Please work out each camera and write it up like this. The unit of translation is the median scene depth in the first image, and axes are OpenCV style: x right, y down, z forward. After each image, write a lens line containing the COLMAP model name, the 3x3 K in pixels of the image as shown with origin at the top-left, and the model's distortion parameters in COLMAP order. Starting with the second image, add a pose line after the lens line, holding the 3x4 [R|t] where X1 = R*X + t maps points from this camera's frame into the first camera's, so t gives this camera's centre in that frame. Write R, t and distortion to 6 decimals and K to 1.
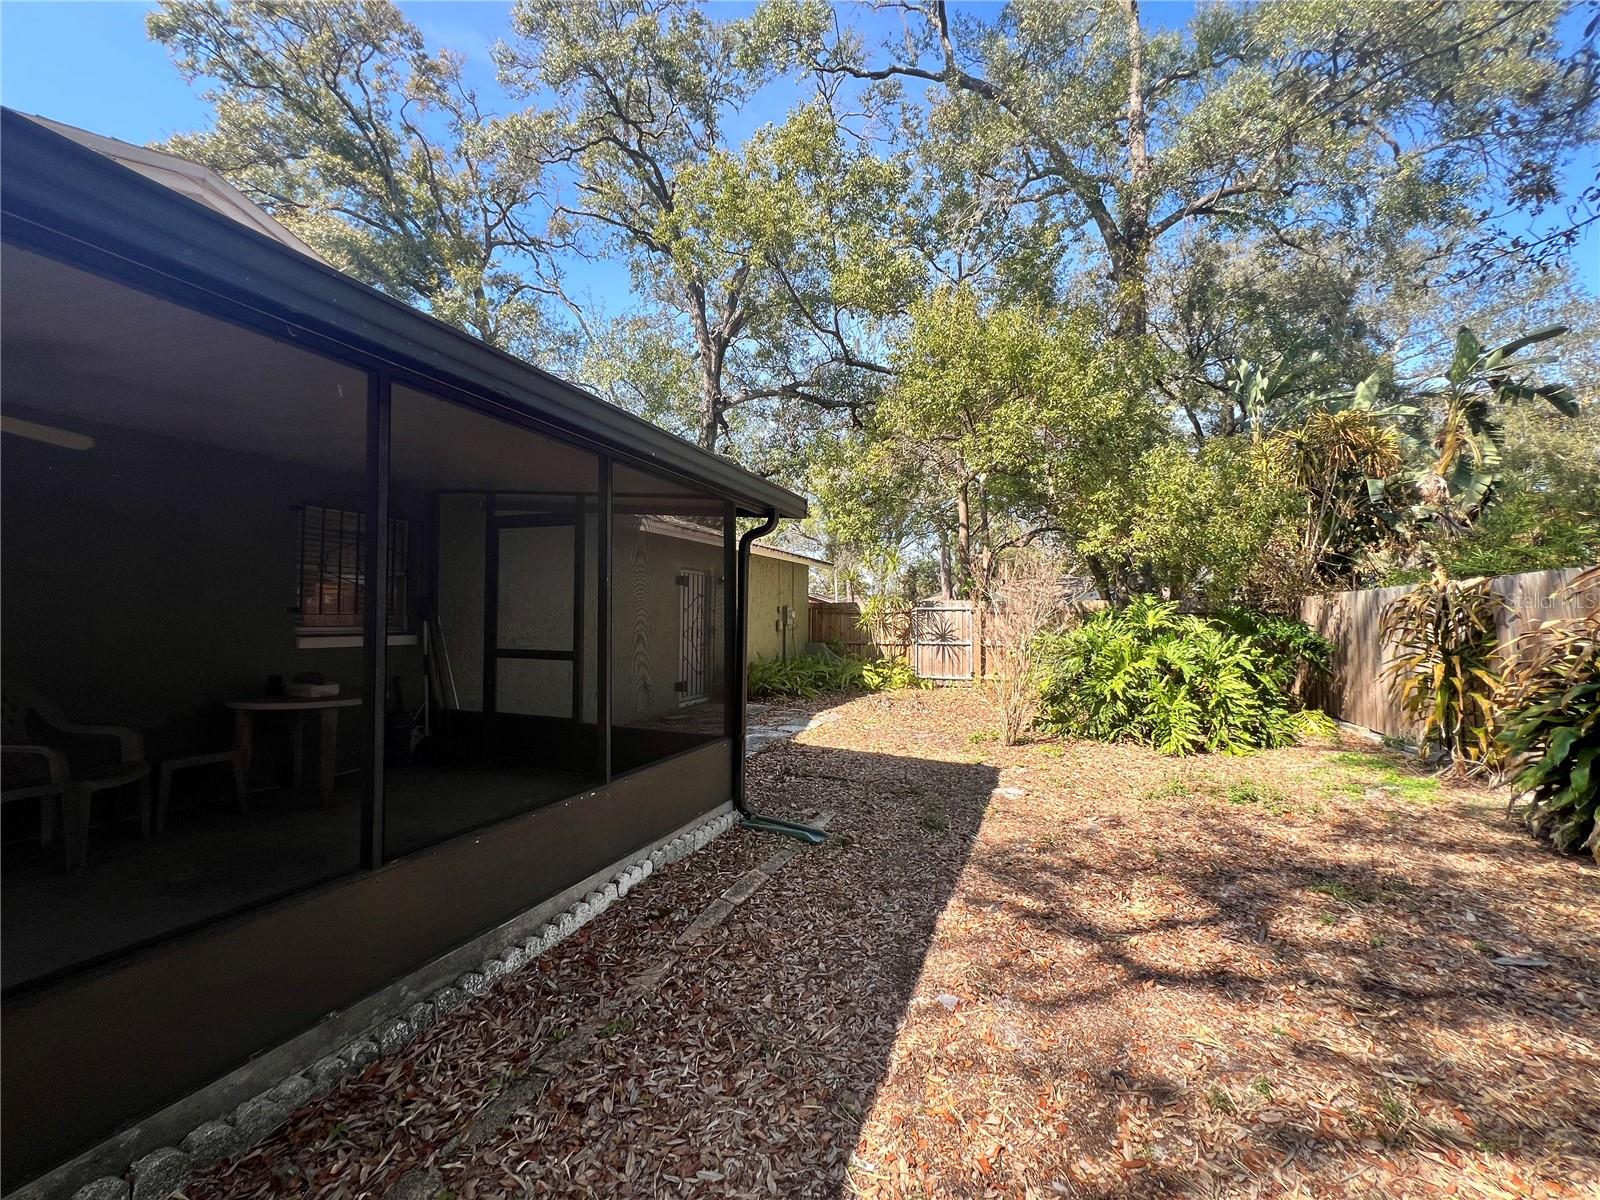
lens RADIAL K [[640.6, 0, 793.6], [0, 640.6, 602.6], [0, 0, 1]] dist [-0.001800, -0.000382]
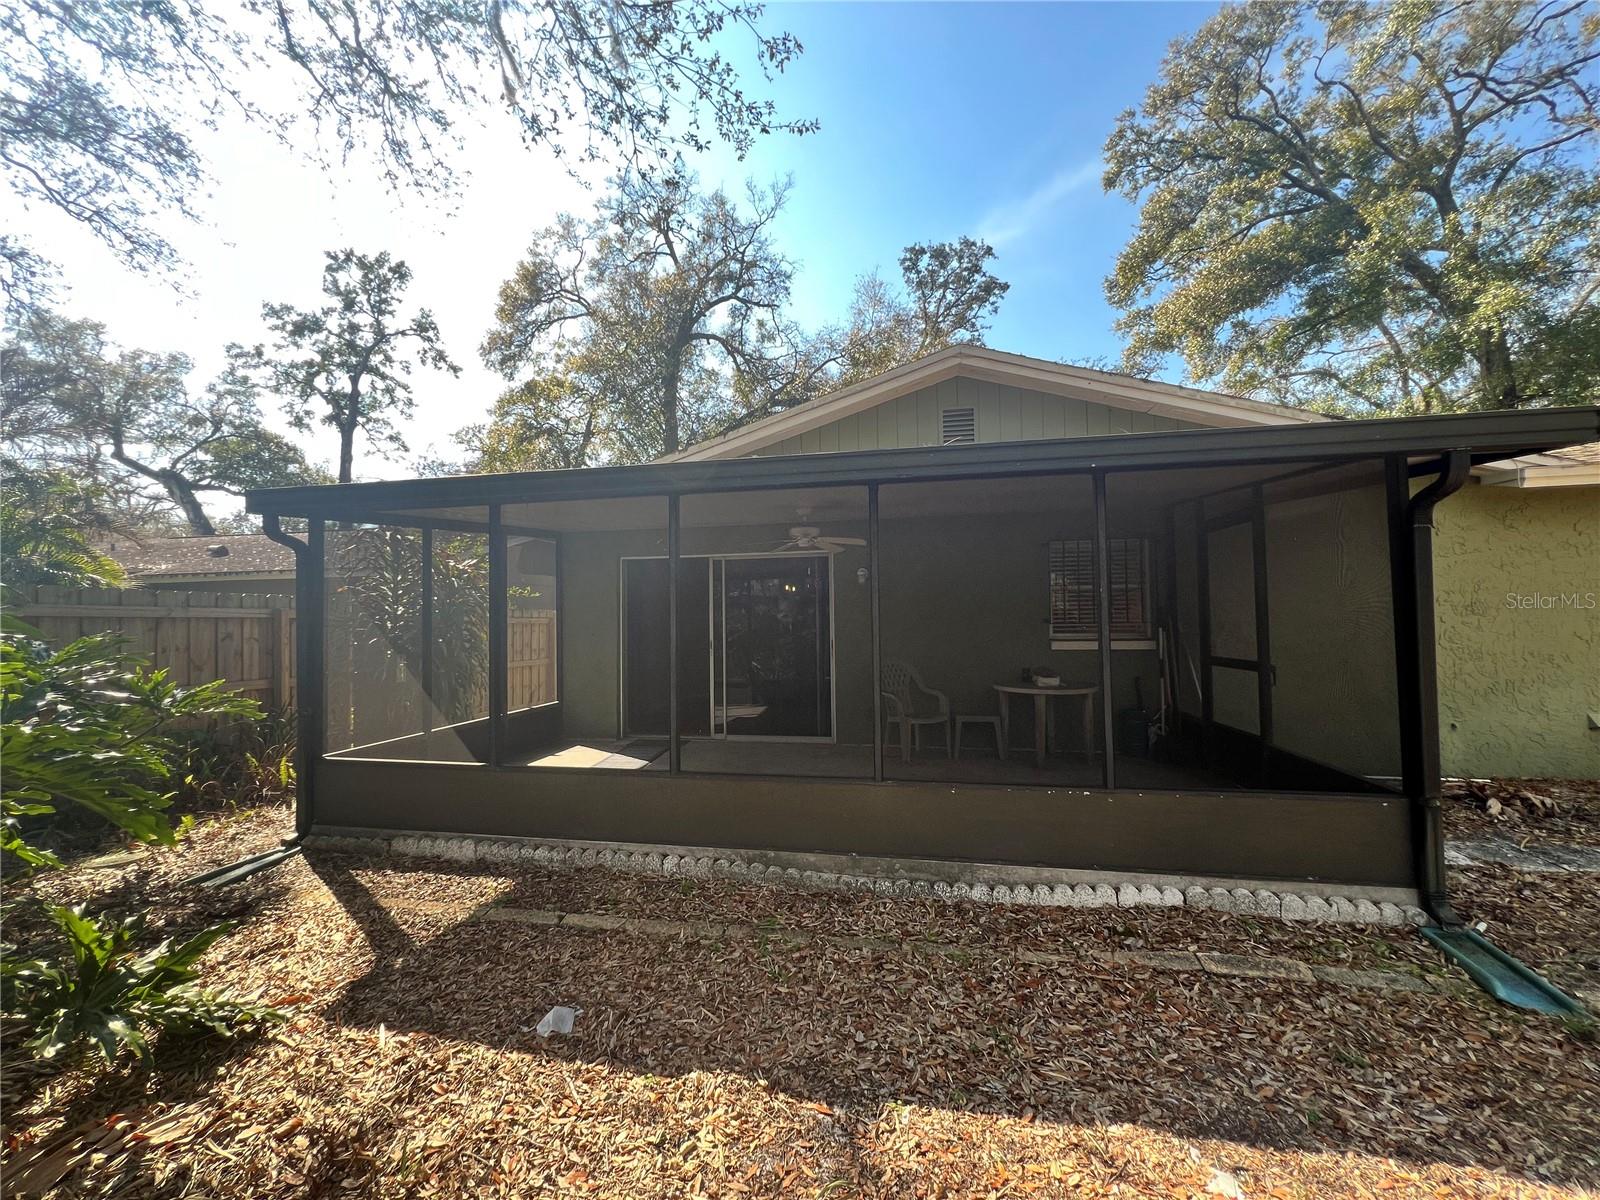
lens RADIAL K [[640.6, 0, 793.6], [0, 640.6, 602.6], [0, 0, 1]] dist [-0.001800, -0.000382]
pose [[0.191796, -0.043865, -0.980454, 0.458503], [0.037428, 0.998601, -0.037356, 0.004104], [0.980721, -0.029532, 0.193169, 0.232012]]
